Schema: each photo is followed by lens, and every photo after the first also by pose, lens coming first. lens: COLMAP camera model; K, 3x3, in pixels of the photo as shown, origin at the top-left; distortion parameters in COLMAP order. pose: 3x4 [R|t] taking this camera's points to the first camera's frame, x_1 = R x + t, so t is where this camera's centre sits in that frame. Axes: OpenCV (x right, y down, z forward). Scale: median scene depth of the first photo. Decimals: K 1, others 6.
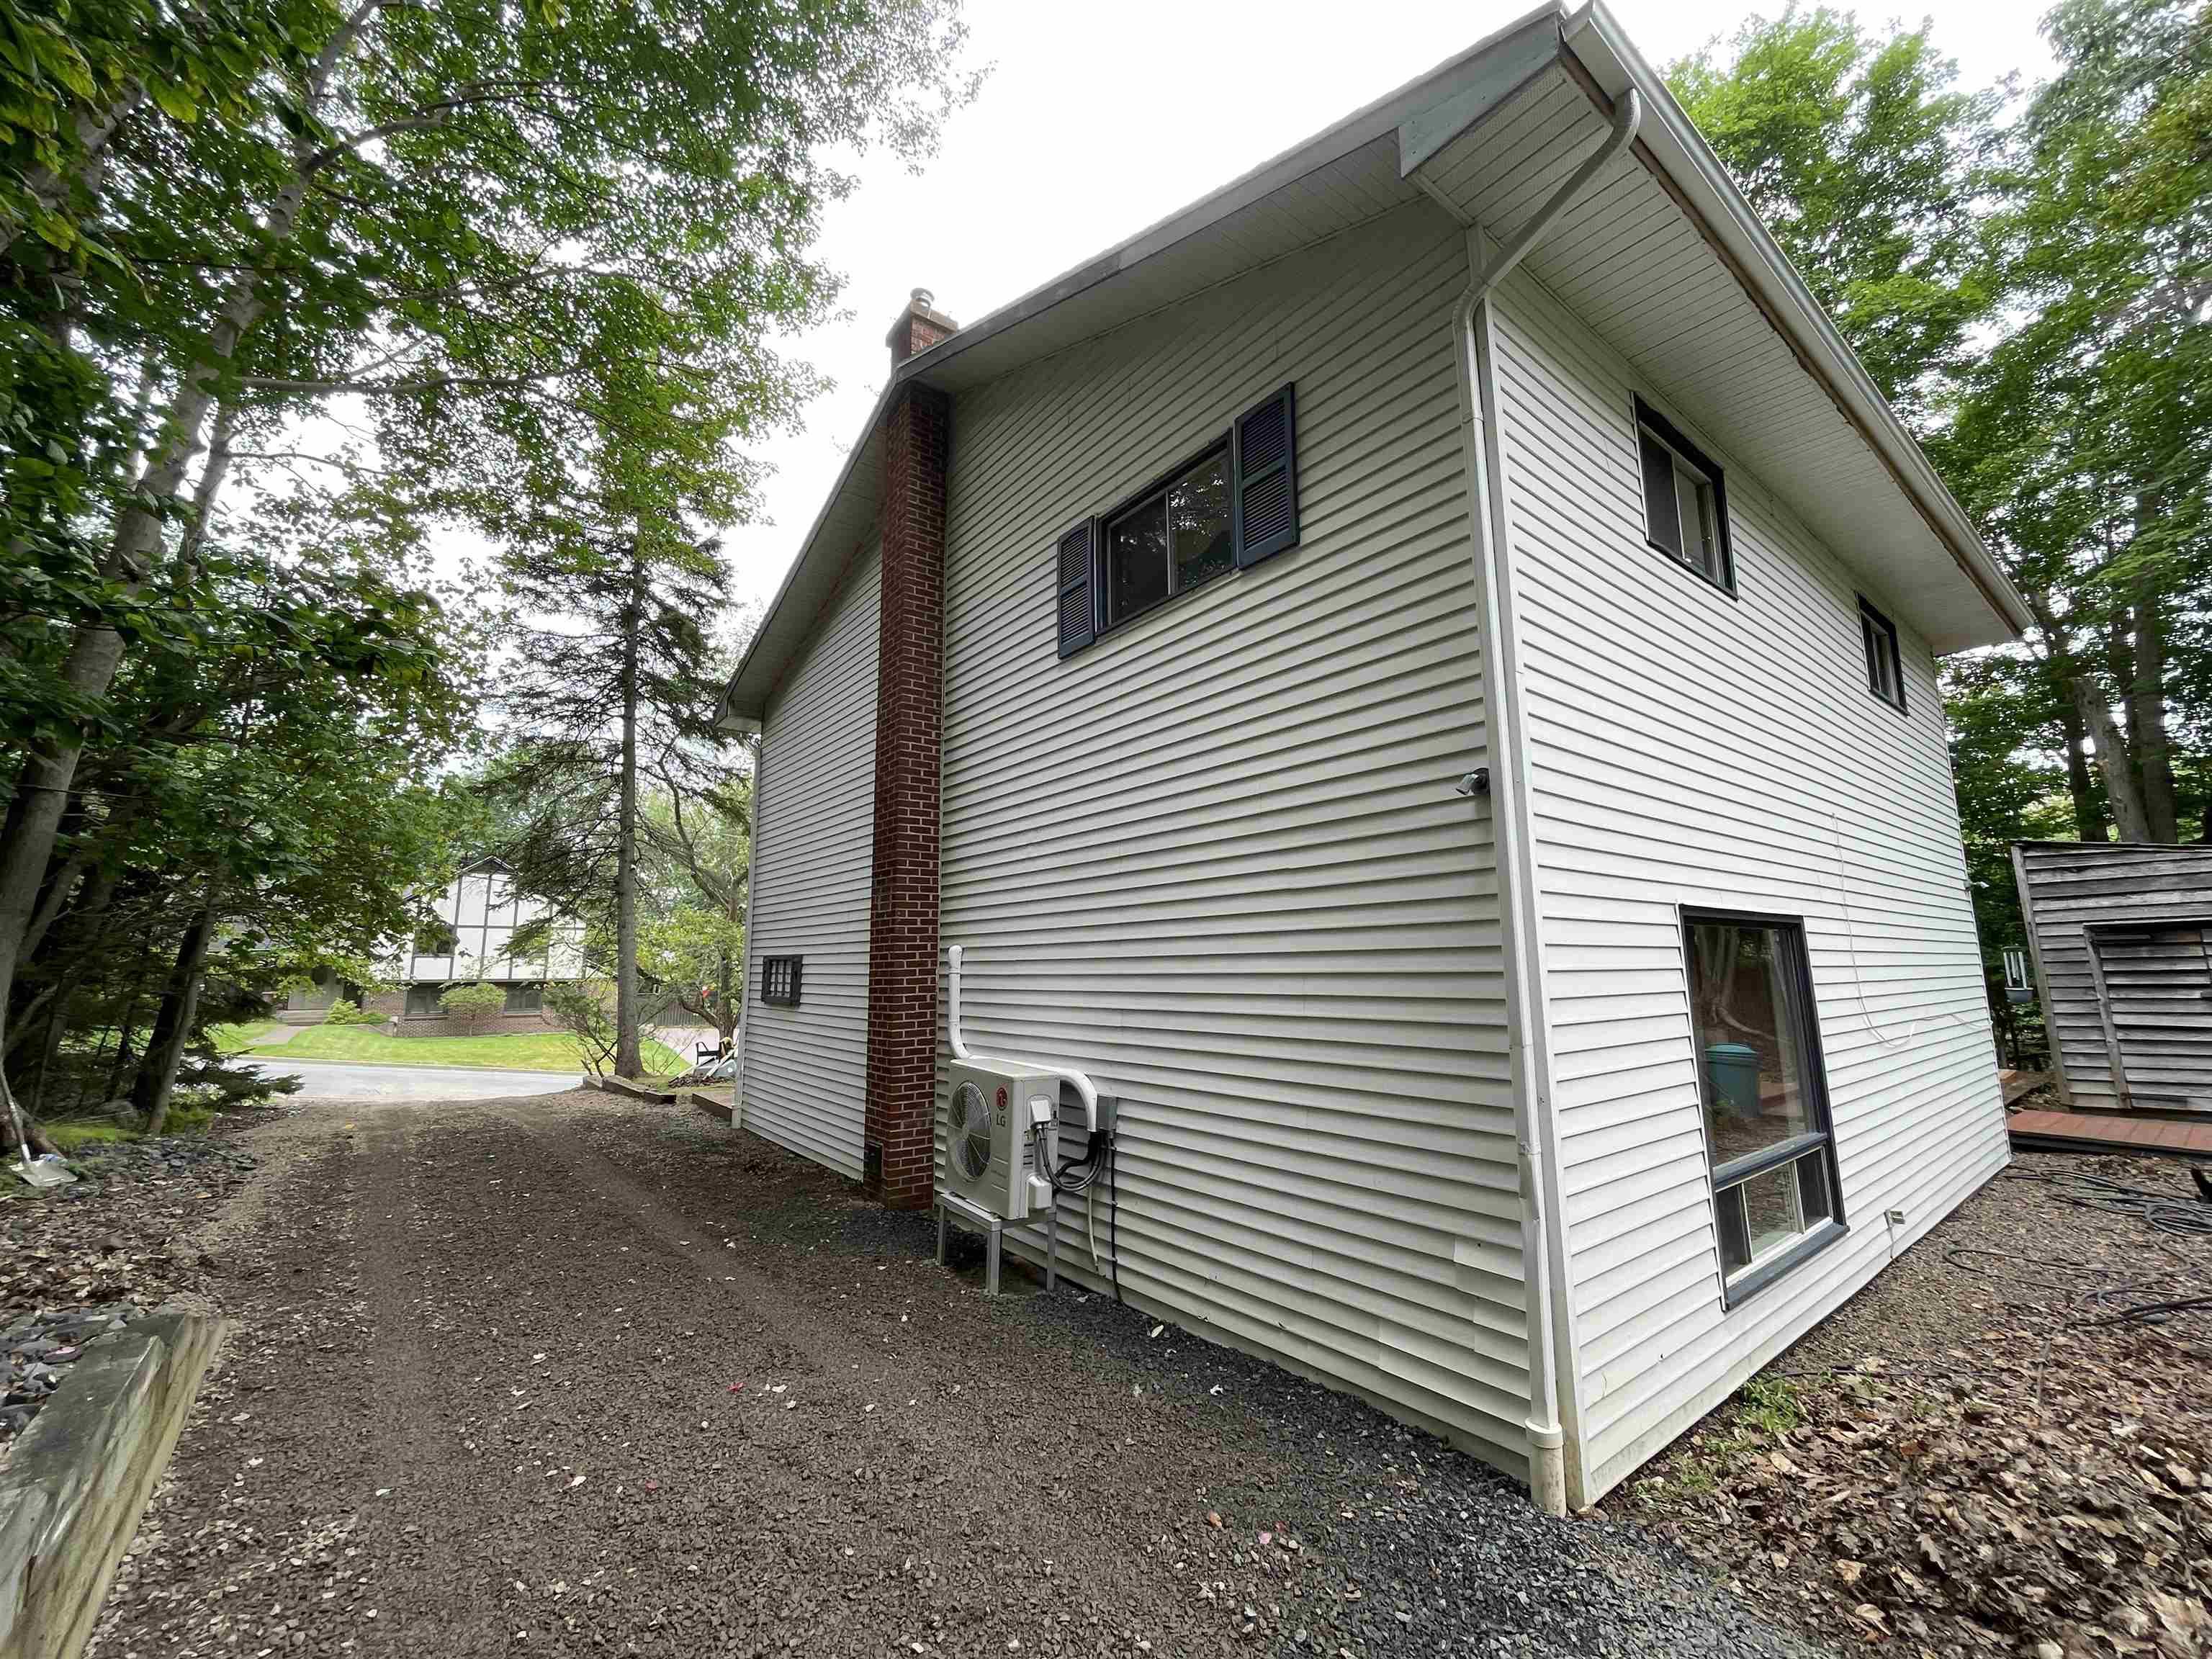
lens RADIAL K [[890.1, 0, 1106.0], [0, 890.1, 829.5], [0, 0, 1]] dist [-0.000713, -0.000117]
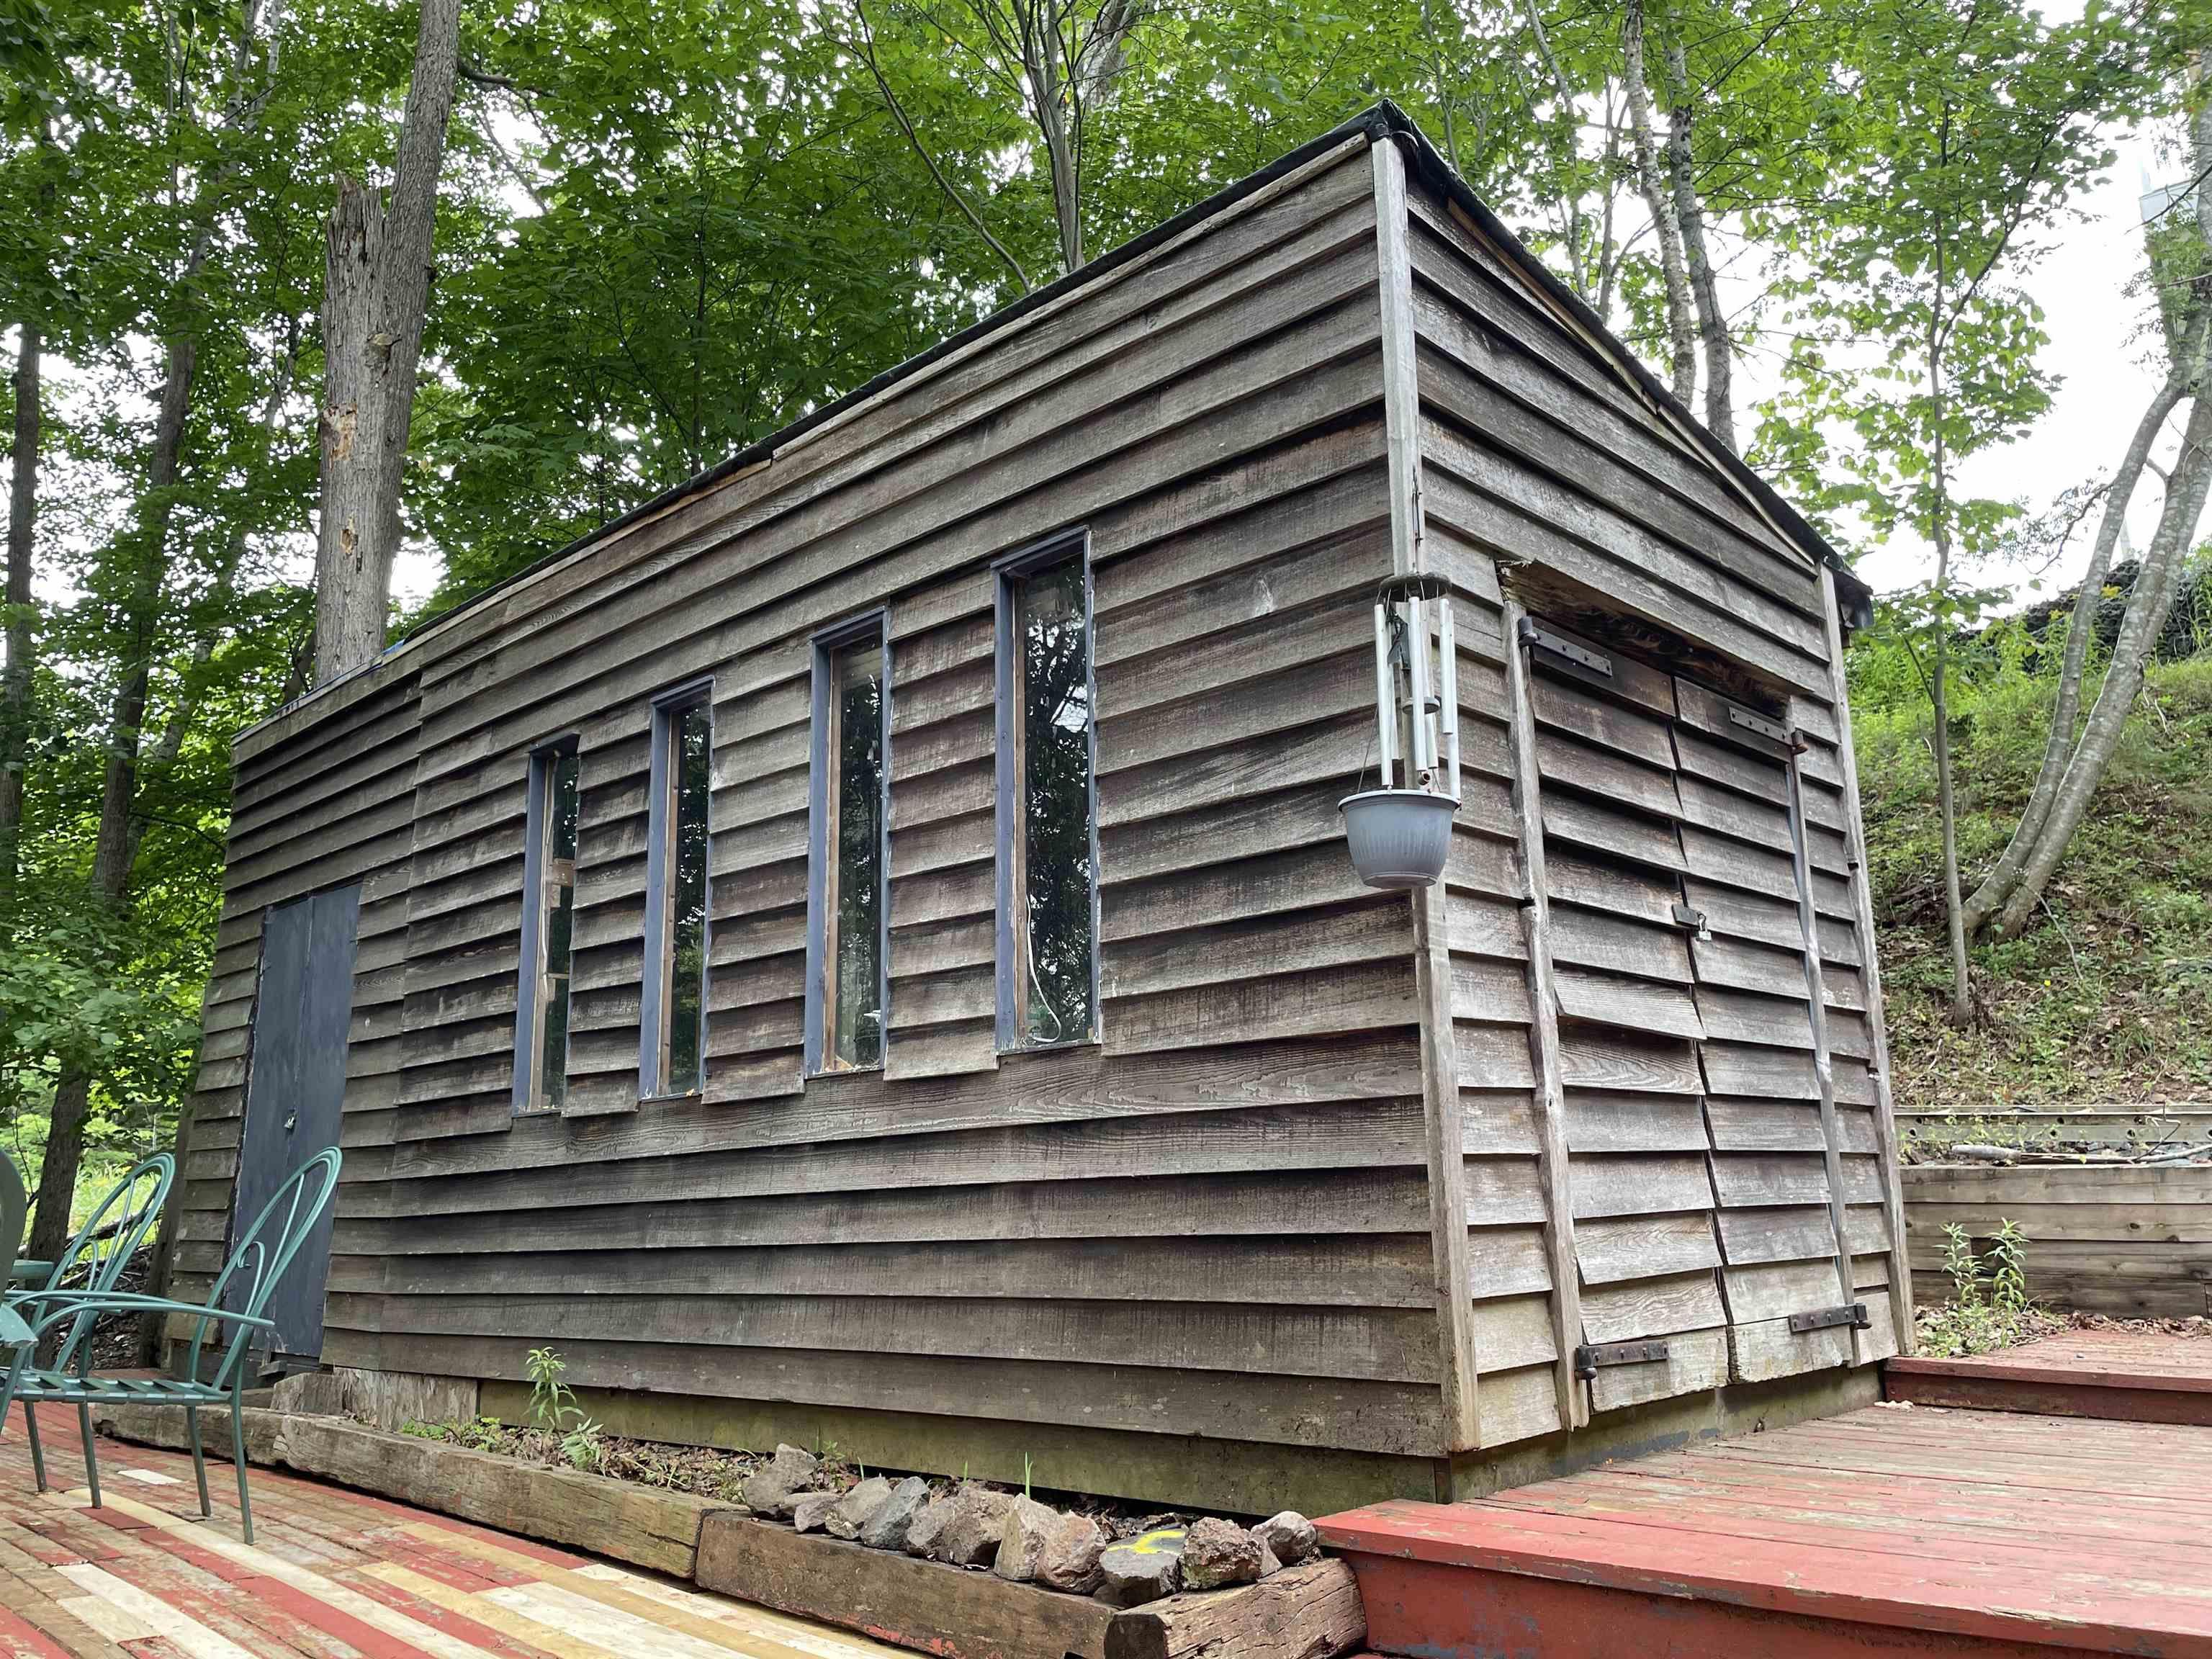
lens RADIAL K [[1675.0, 0, 1106.0], [0, 1675.0, 829.5], [0, 0, 1]] dist [0.095149, -0.000817]
pose [[-0.135891, 0.212276, 0.967715, 0.748814], [-0.142248, 0.962475, -0.231102, 0.286021], [-0.980459, -0.169060, -0.100596, 1.159686]]
